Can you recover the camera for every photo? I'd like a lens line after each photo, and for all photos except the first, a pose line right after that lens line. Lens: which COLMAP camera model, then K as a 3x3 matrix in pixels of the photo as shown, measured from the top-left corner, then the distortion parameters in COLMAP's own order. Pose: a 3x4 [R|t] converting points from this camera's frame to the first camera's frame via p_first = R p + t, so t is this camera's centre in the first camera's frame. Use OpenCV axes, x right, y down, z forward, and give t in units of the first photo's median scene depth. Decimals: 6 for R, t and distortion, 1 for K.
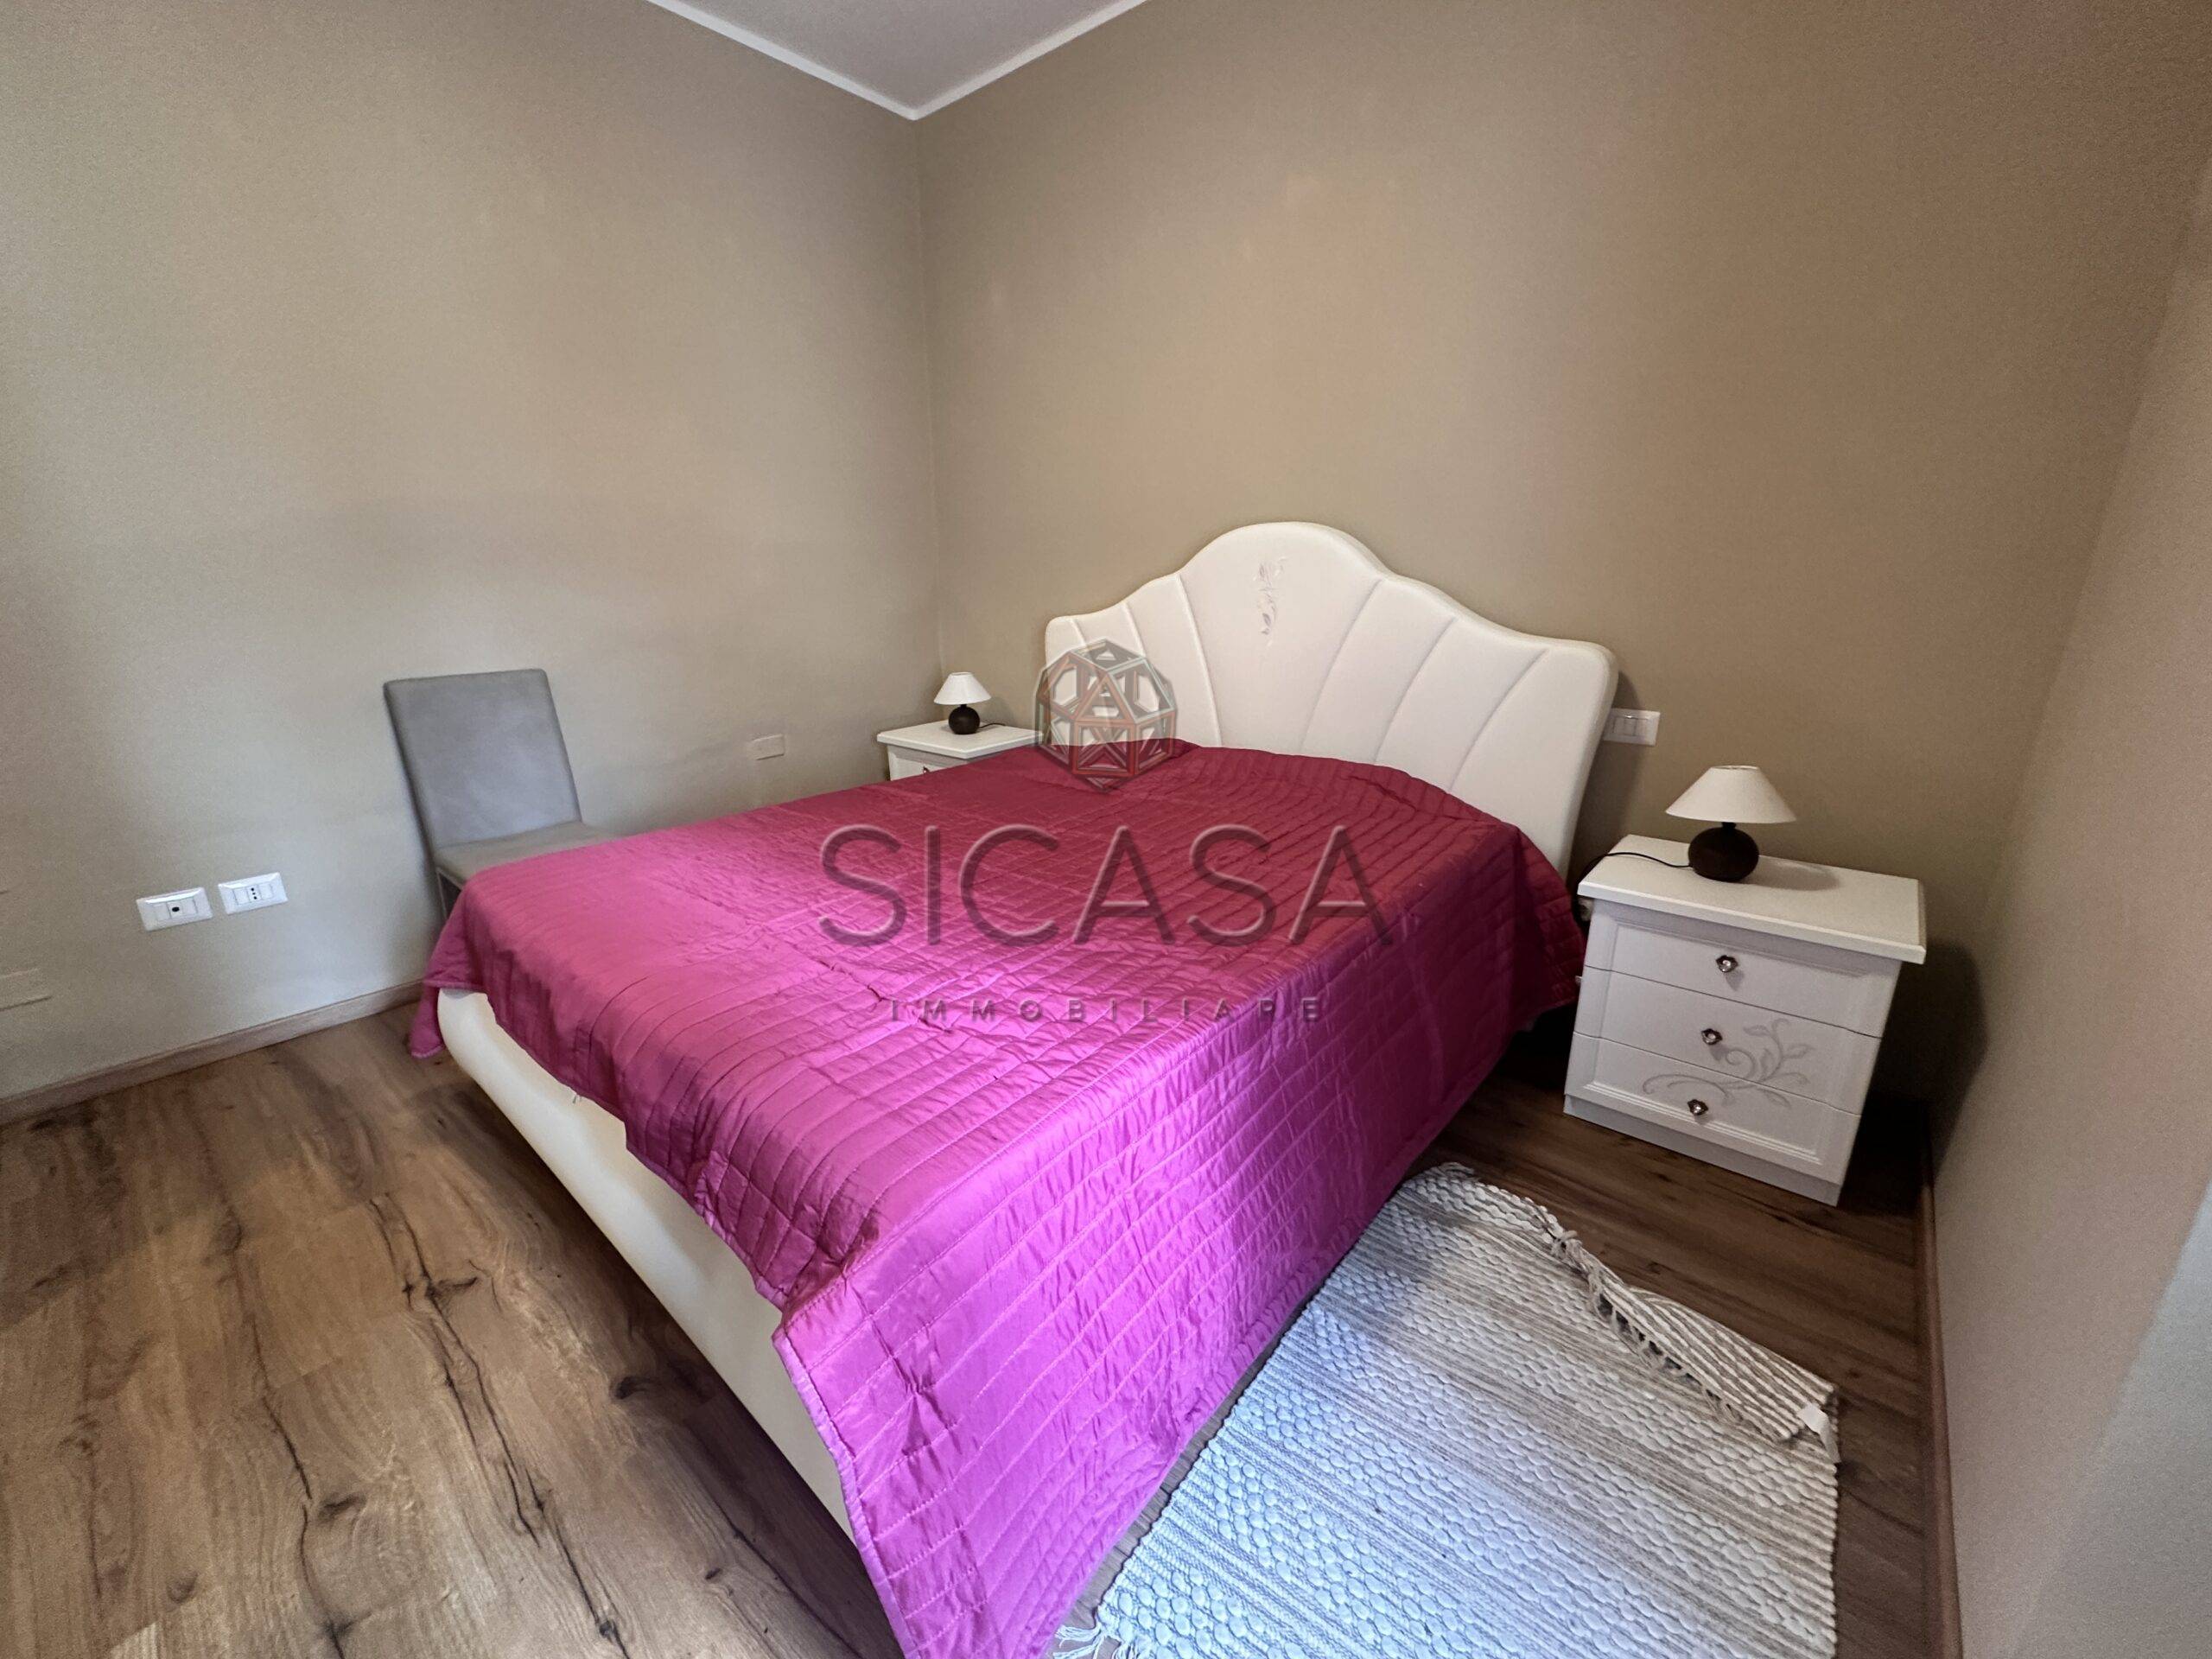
lens RADIAL K [[880.8, 0, 1101.4], [0, 880.8, 828.1], [0, 0, 1]] dist [-0.002174, 0.000335]
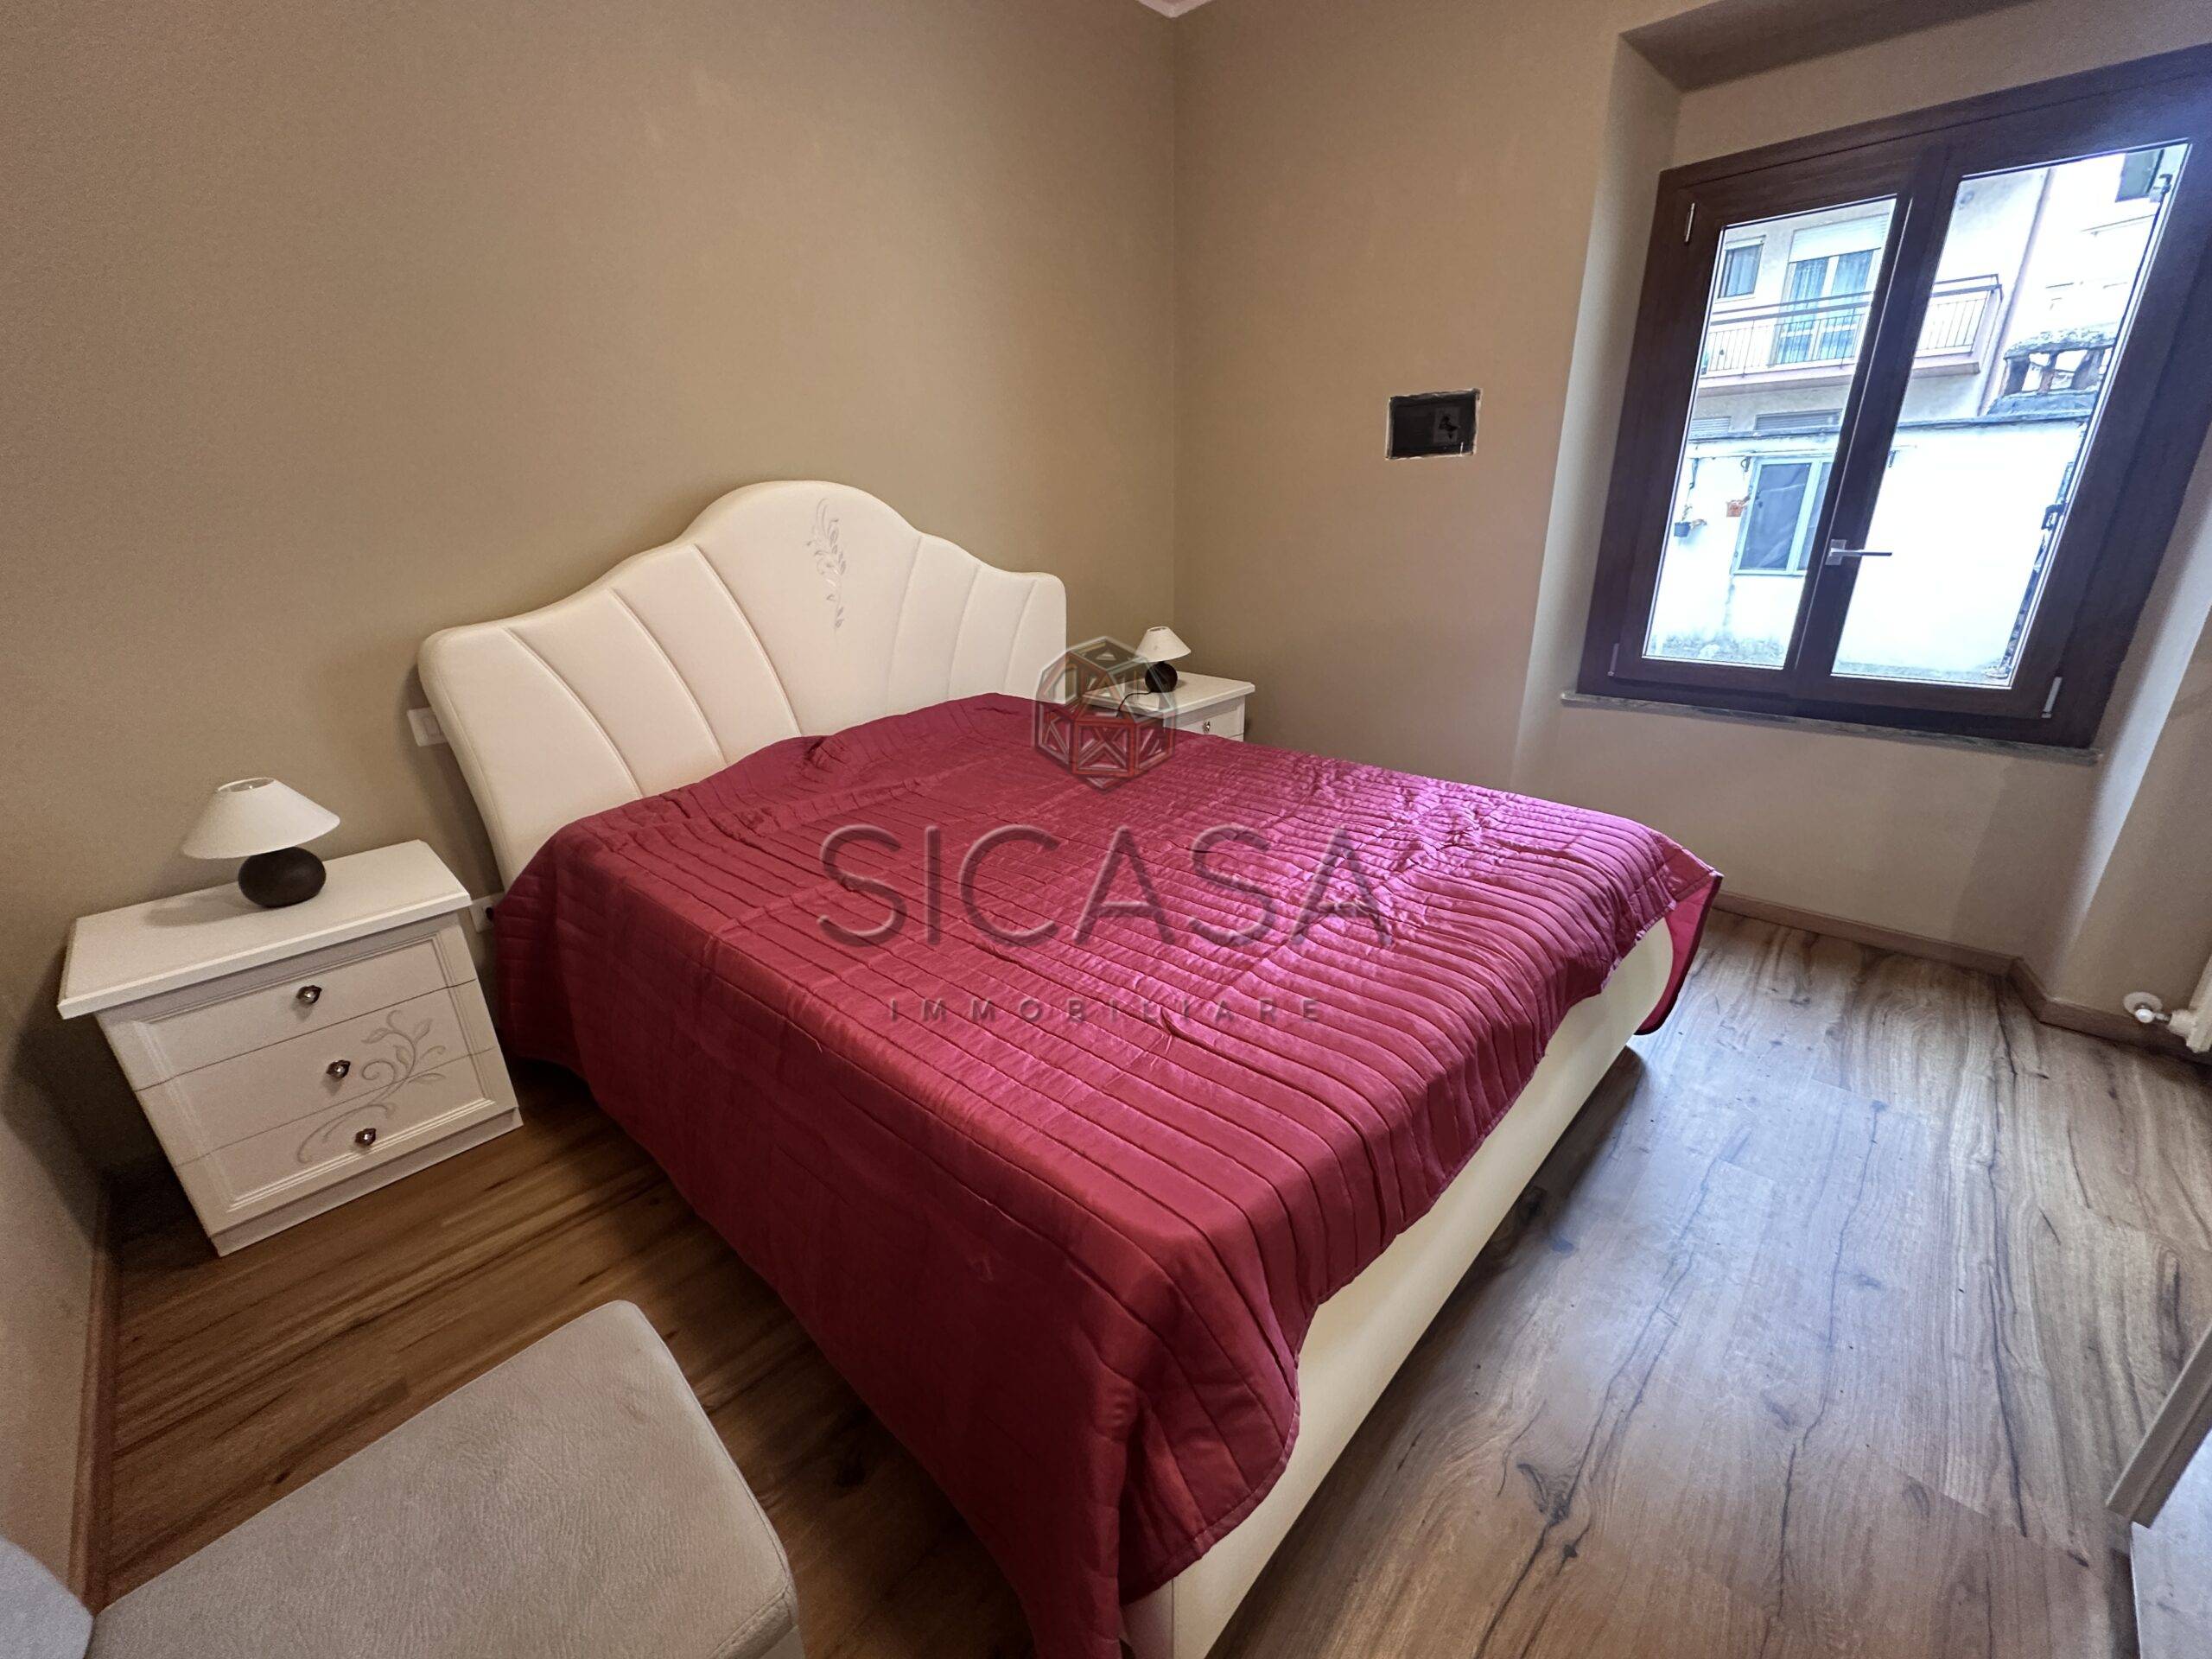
lens RADIAL K [[862.4, 0, 1097.2], [0, 862.4, 849.9], [0, 0, 1]] dist [-0.015548, 0.000031]
pose [[0.057374, -0.361306, 0.930681, -1.200771], [0.319937, 0.889706, 0.325675, -0.310005], [-0.945700, 0.279074, 0.166641, 1.053149]]
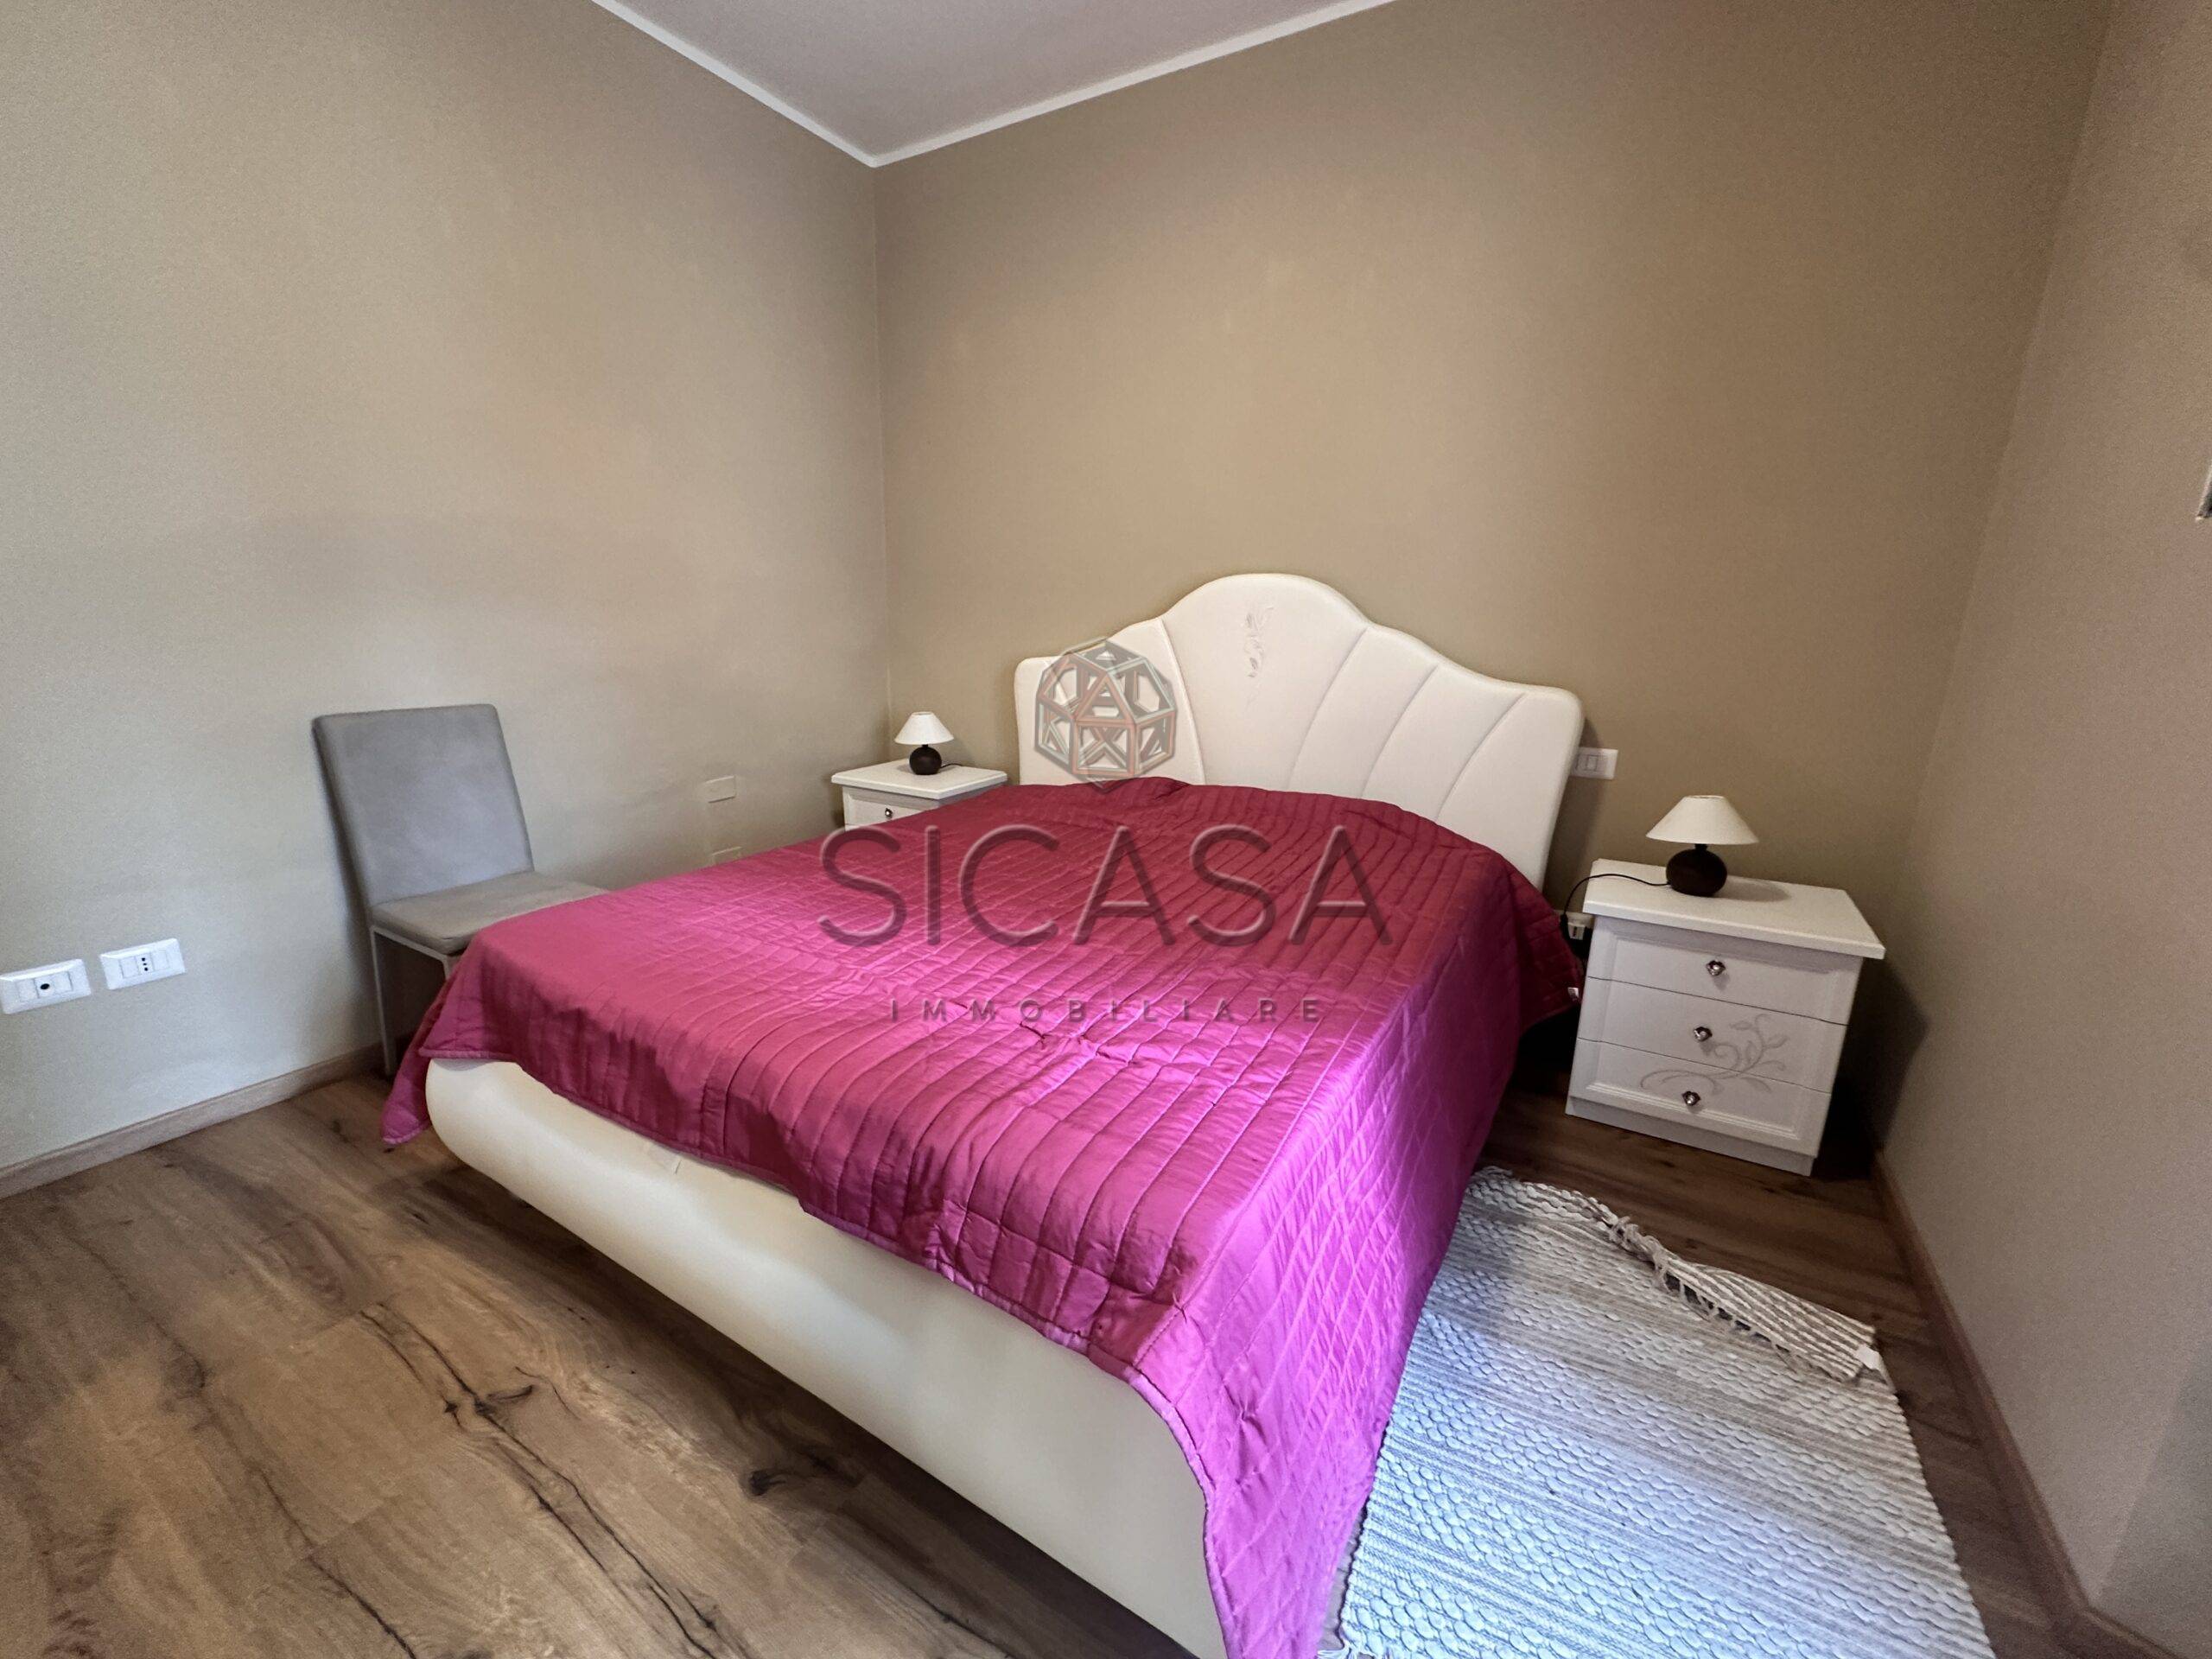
lens RADIAL K [[880.8, 0, 1101.4], [0, 880.8, 828.1], [0, 0, 1]] dist [-0.002174, 0.000335]
pose [[0.984660, -0.015525, 0.173790, -0.288240], [0.024000, 0.998617, -0.046772, 0.007595], [-0.172823, 0.050226, 0.983671, 0.005651]]
